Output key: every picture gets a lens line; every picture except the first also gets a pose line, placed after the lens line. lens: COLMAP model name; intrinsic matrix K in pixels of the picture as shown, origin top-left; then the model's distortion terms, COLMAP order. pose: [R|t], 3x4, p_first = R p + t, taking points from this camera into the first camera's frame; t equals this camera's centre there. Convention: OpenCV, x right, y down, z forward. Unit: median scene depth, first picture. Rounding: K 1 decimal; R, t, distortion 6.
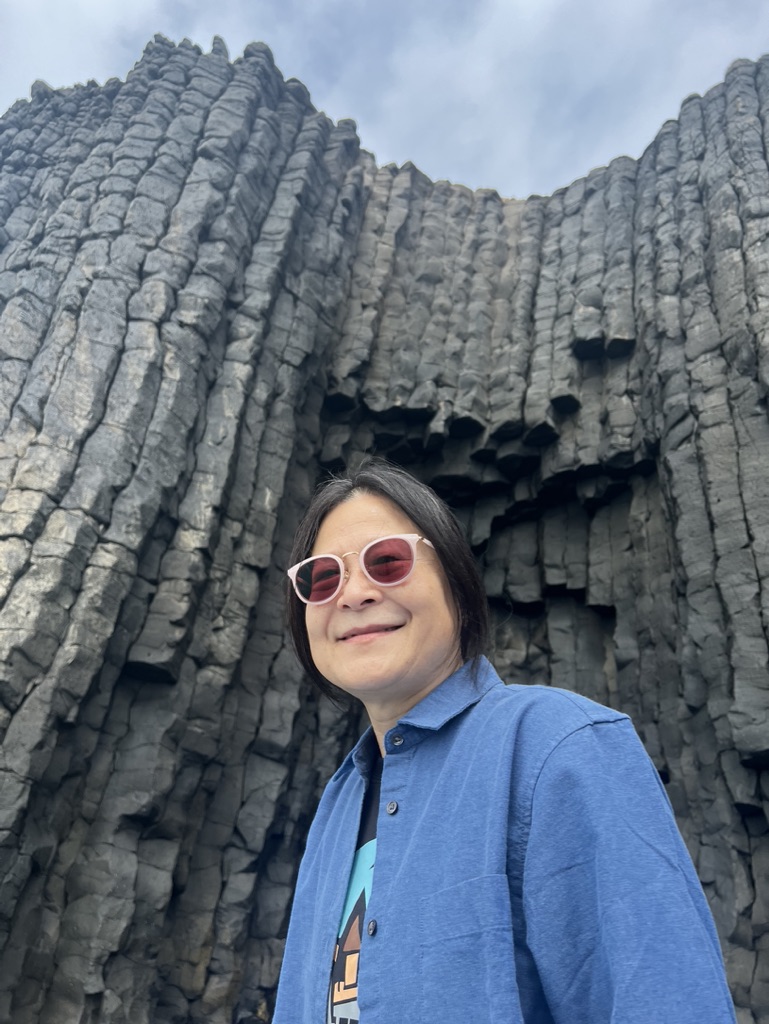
lens RADIAL K [[778.9, 0, 379.7], [0, 778.9, 517.5], [0, 0, 1]] dist [0.044565, -0.055031]
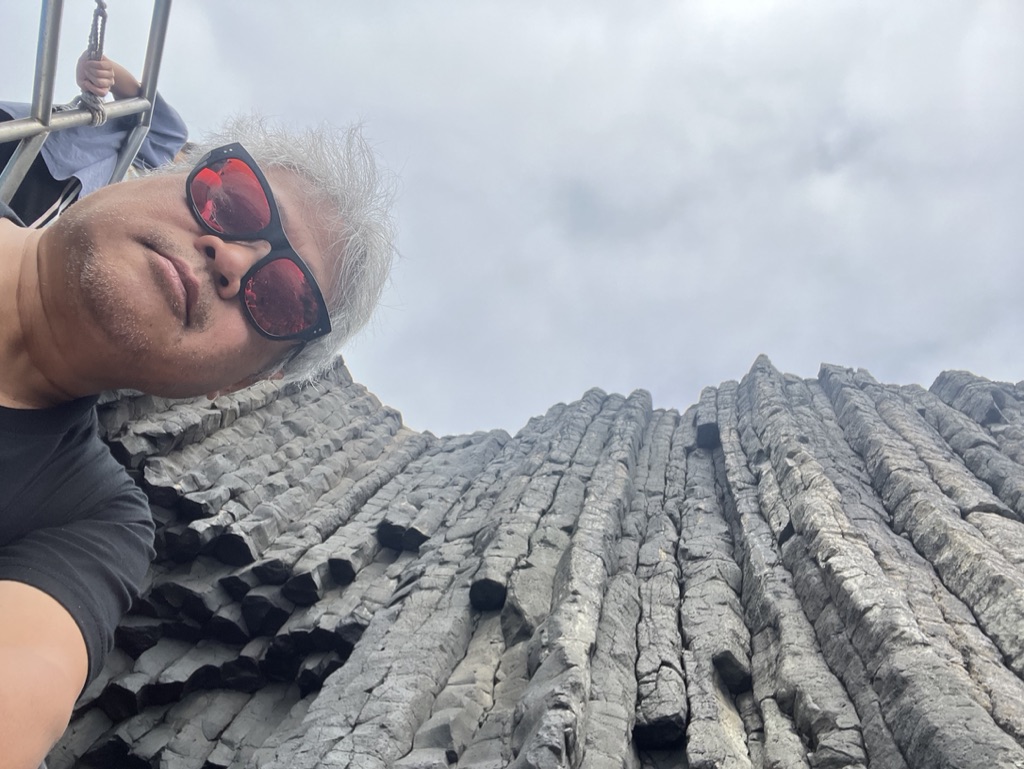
lens RADIAL K [[696.6, 0, 510.1], [0, 696.6, 388.1], [0, 0, 1]] dist [0.076535, -0.084319]
pose [[0.892140, 0.449984, 0.040008, 0.315047], [-0.341154, 0.729122, -0.593291, 0.142233], [-0.296142, 0.515650, 0.803993, 0.153349]]
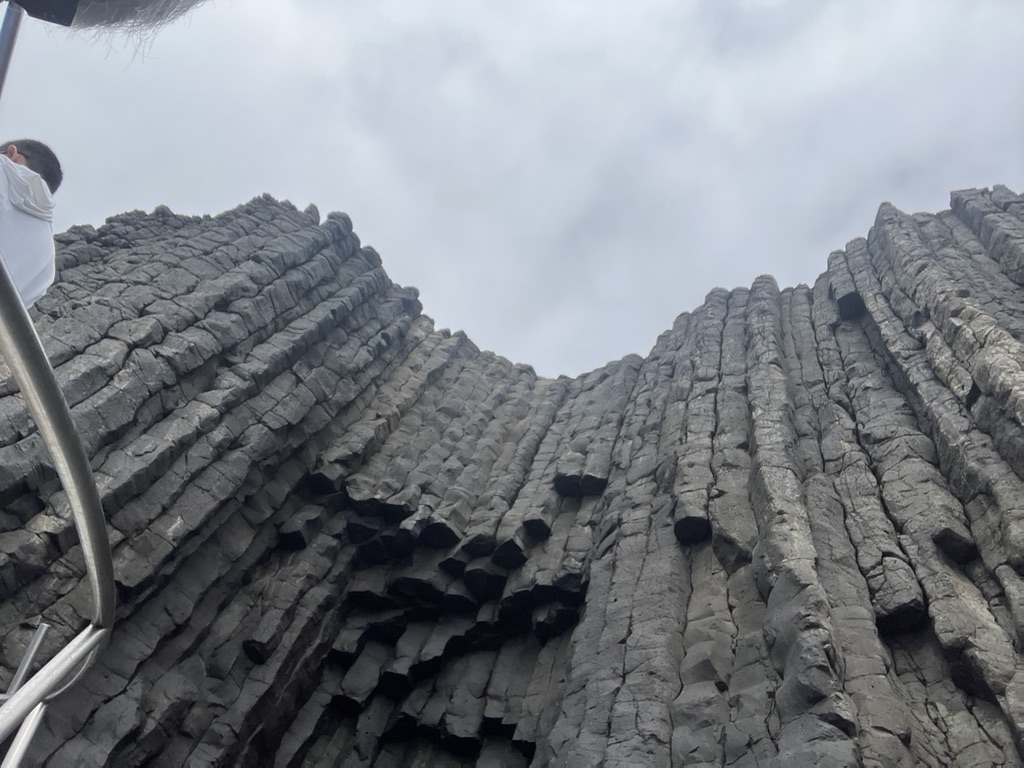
lens RADIAL K [[693.5, 0, 512.0], [0, 693.5, 384.0], [0, 0, 1]] dist [0.083286, -0.091522]
pose [[0.983909, 0.168899, -0.058272, 0.248817], [-0.176668, 0.871024, -0.458372, 0.127822], [-0.026663, 0.461291, 0.886848, 0.102225]]
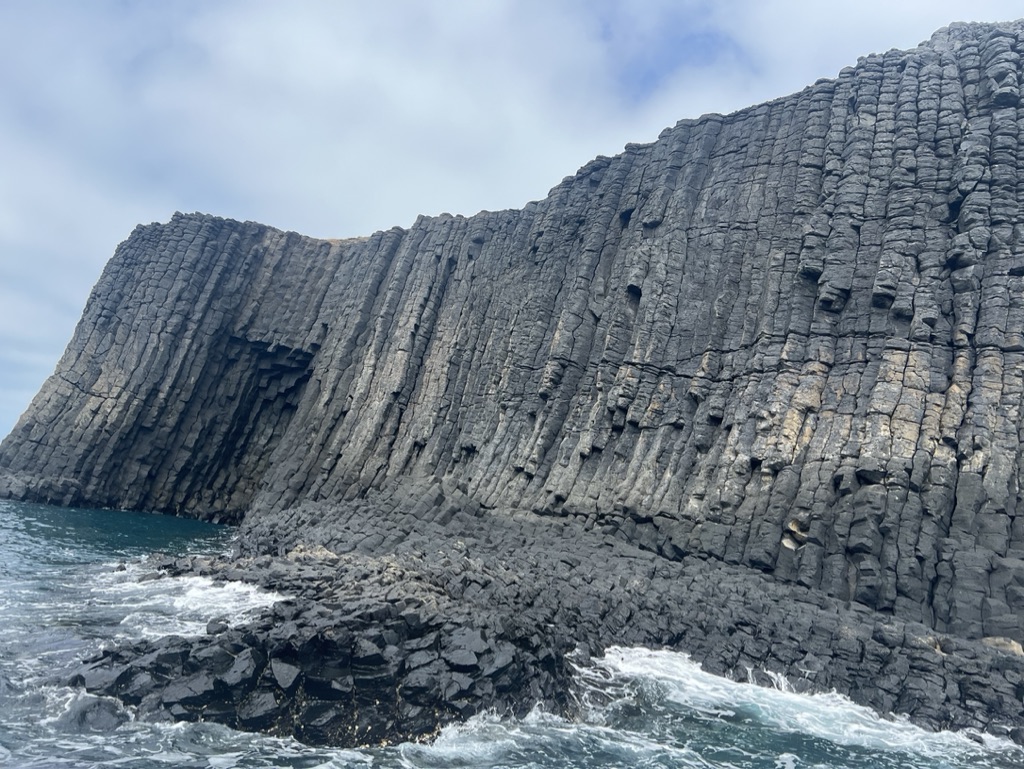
lens RADIAL K [[762.2, 0, 511.1], [0, 762.2, 393.9], [0, 0, 1]] dist [0.087340, -0.124787]
pose [[0.986484, 0.119451, -0.112163, 1.421290], [-0.090595, 0.967985, 0.234090, -0.771654], [0.136534, -0.220765, 0.965723, -1.855401]]
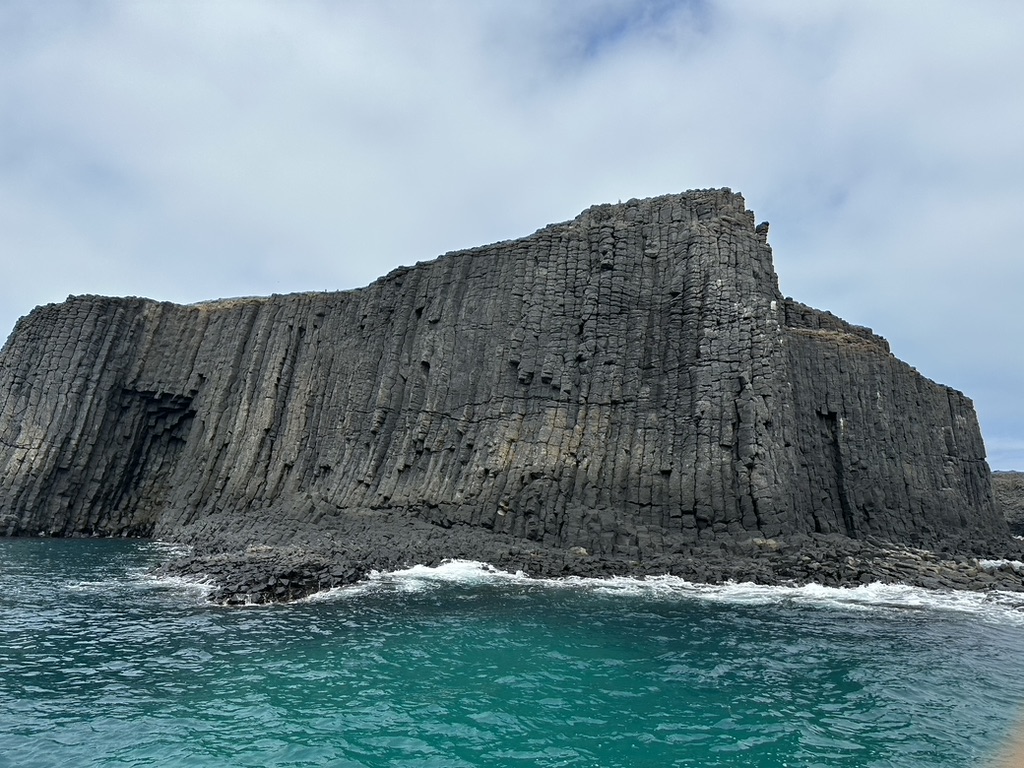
lens RADIAL K [[713.1, 0, 504.9], [0, 713.1, 386.6], [0, 0, 1]] dist [0.112723, -0.169076]
pose [[0.994249, 0.050217, 0.094591, 1.524253], [-0.071241, 0.969608, 0.234064, -1.190404], [-0.079963, -0.239457, 0.967609, -2.713674]]
